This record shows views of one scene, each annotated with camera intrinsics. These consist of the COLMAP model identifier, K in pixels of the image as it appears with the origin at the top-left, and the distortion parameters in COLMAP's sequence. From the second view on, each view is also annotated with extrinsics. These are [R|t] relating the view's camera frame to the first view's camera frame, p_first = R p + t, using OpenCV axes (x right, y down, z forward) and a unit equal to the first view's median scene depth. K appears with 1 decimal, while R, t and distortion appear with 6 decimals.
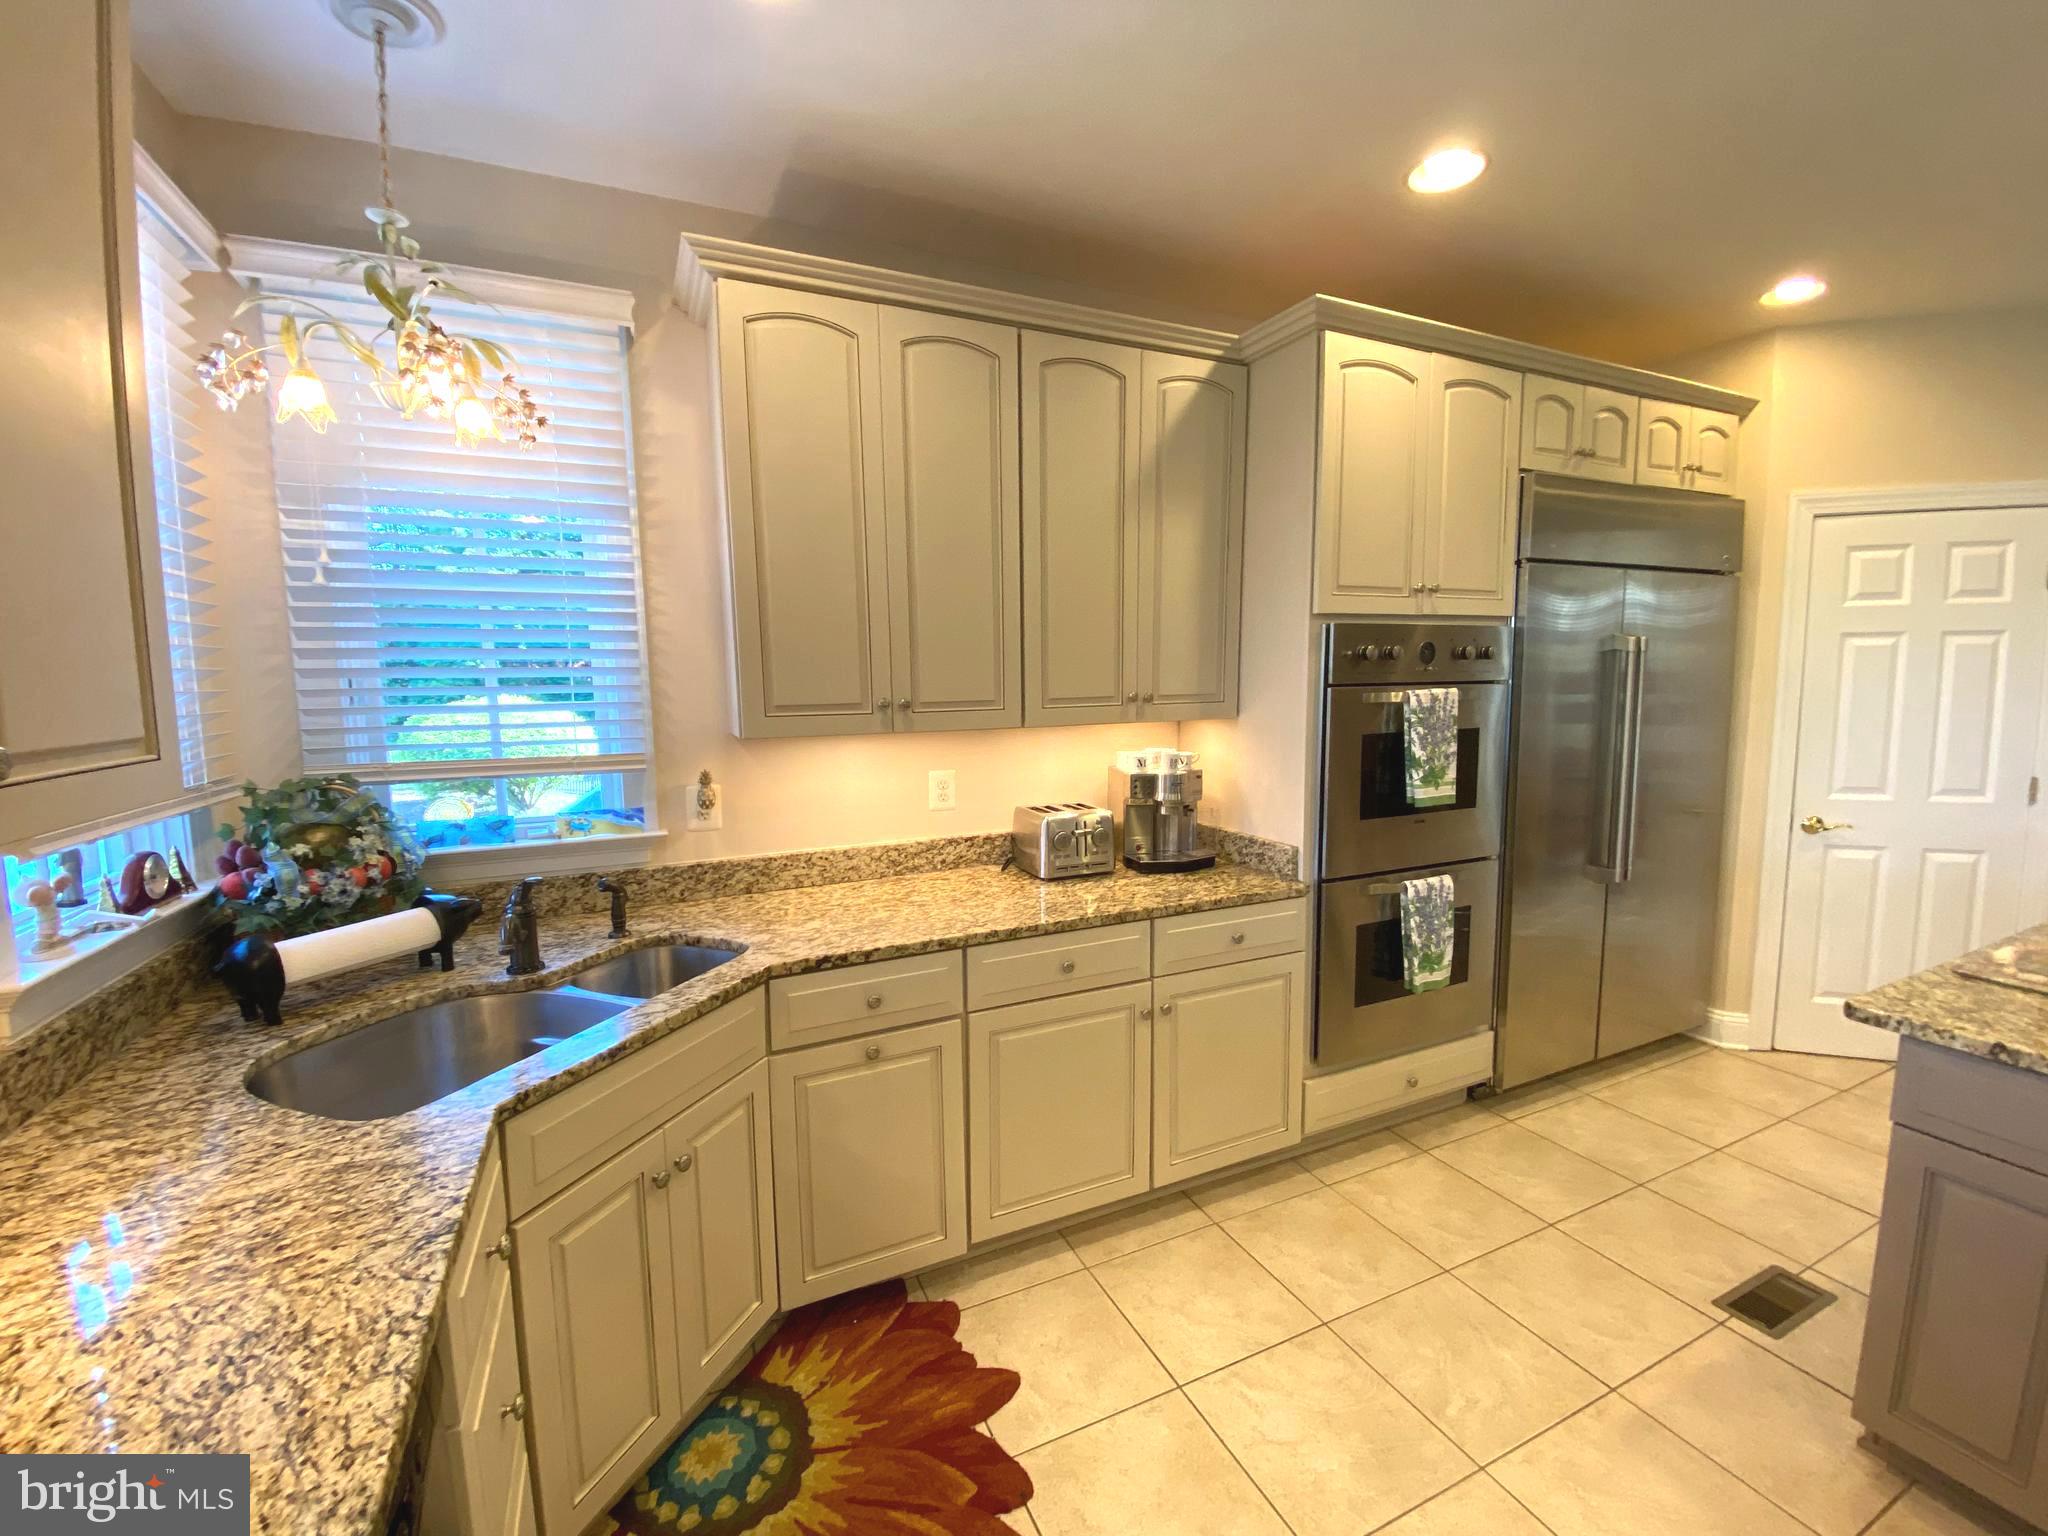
lens RADIAL K [[825.1, 0, 1013.4], [0, 825.1, 772.0], [0, 0, 1]] dist [0.038433, -0.032263]
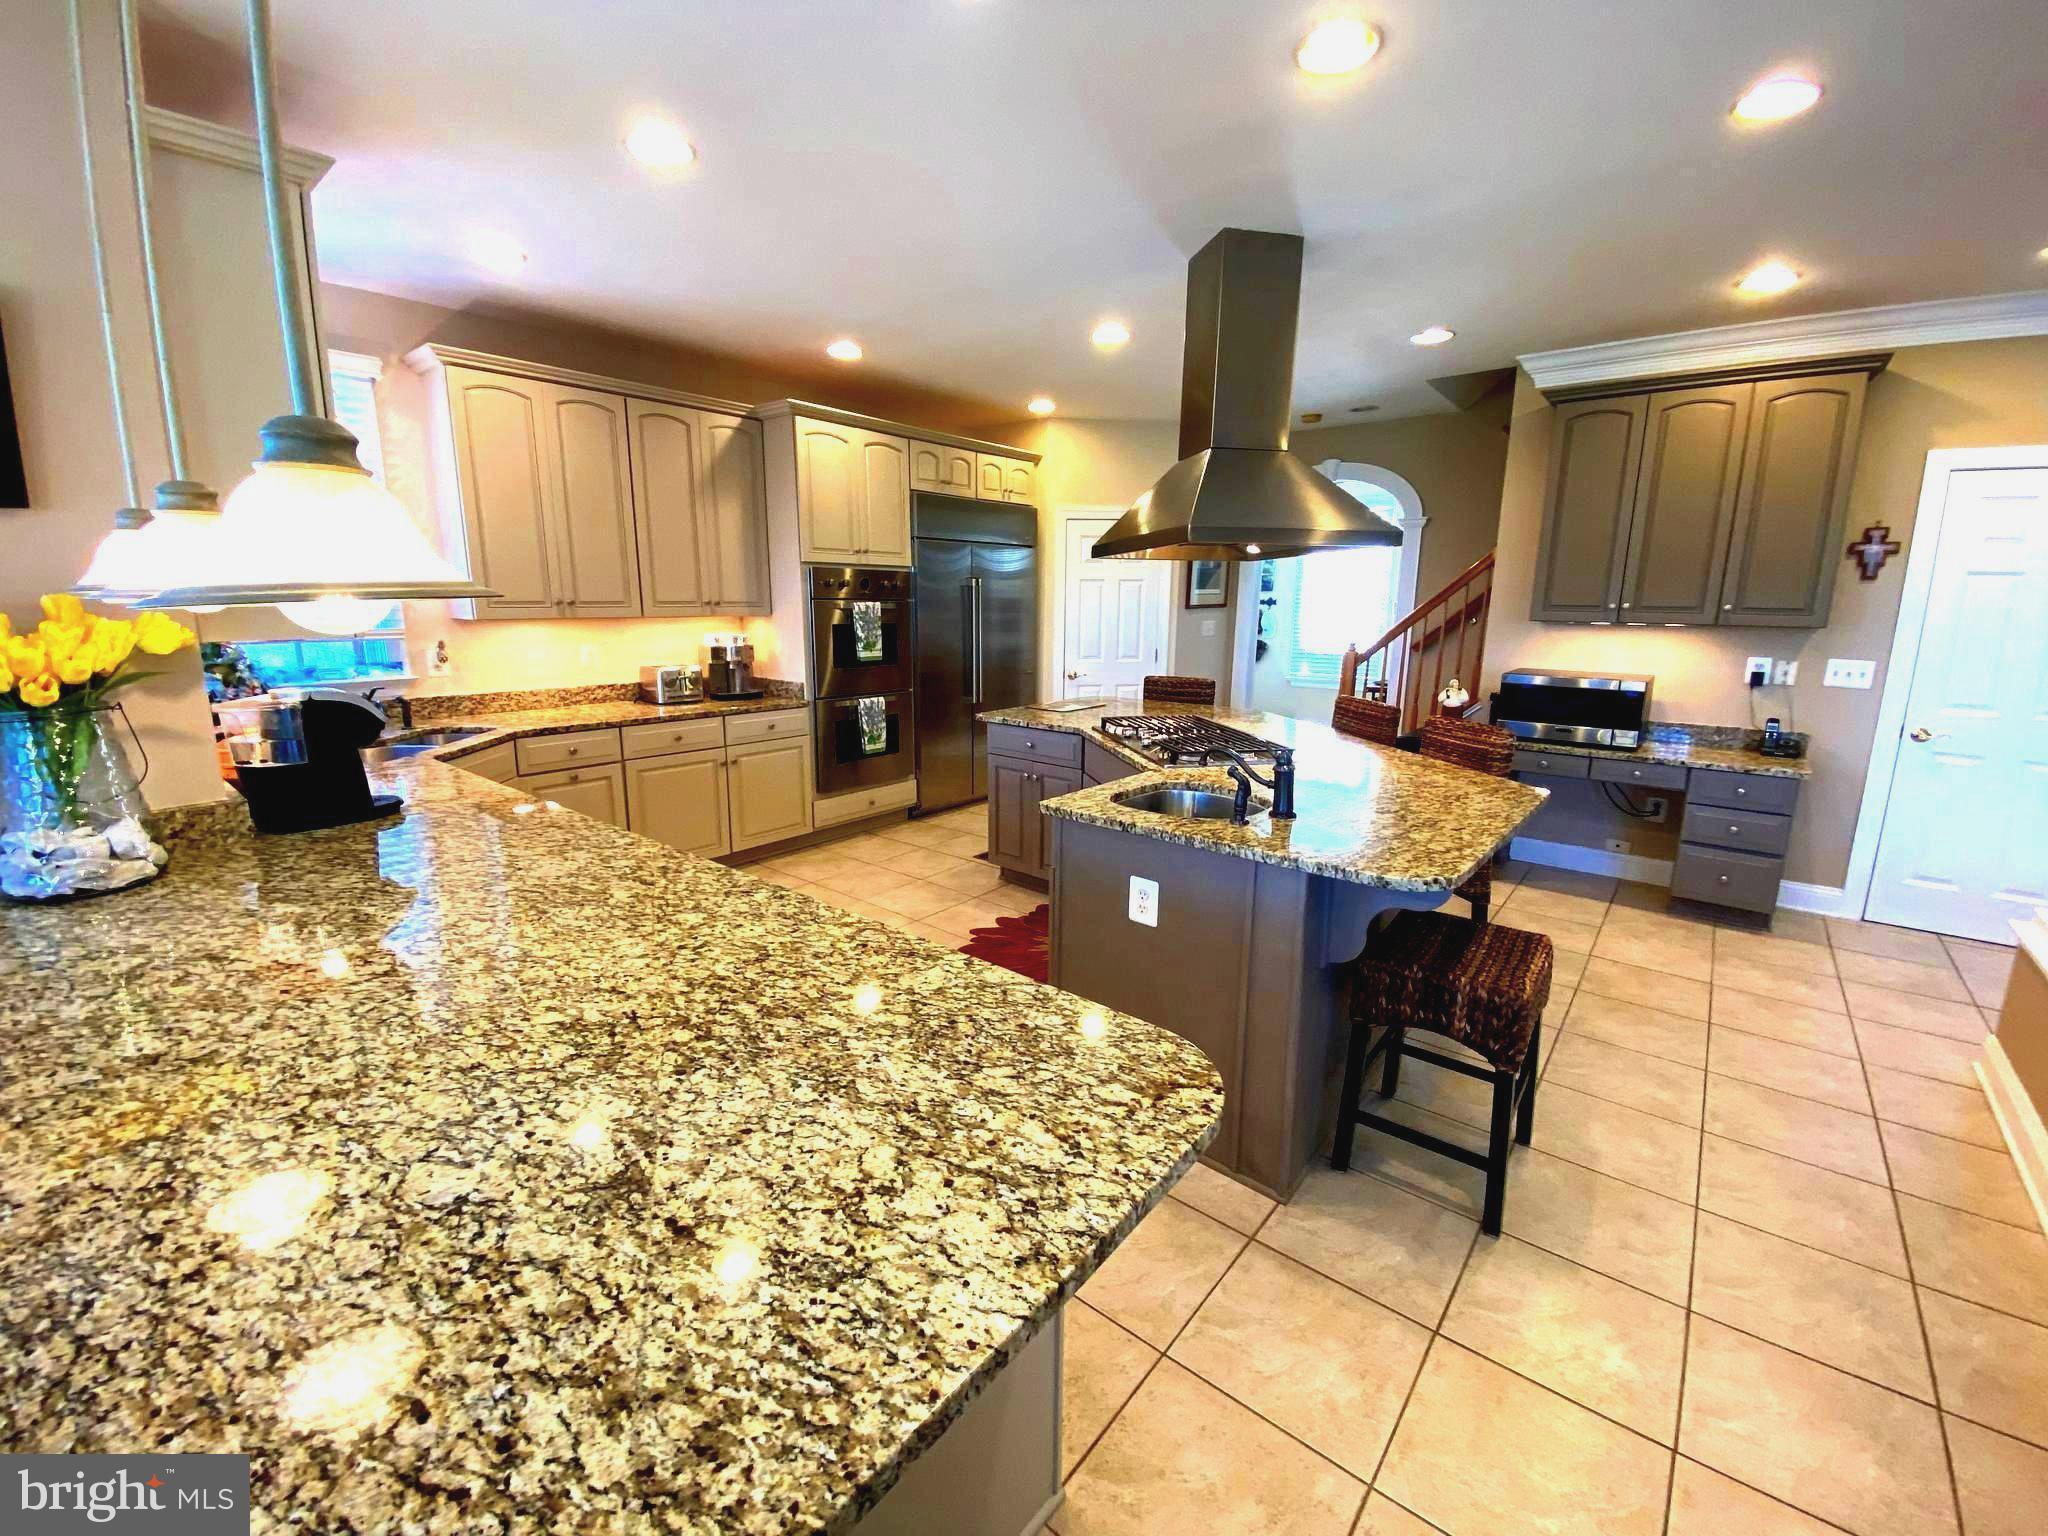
lens RADIAL K [[832.7, 0, 1025.1], [0, 832.7, 772.6], [0, 0, 1]] dist [0.029071, -0.024991]
pose [[0.898097, -0.068719, 0.434395, -0.054077], [0.027421, 0.994545, 0.100640, 0.114996], [-0.438942, -0.078473, 0.895082, -0.978336]]
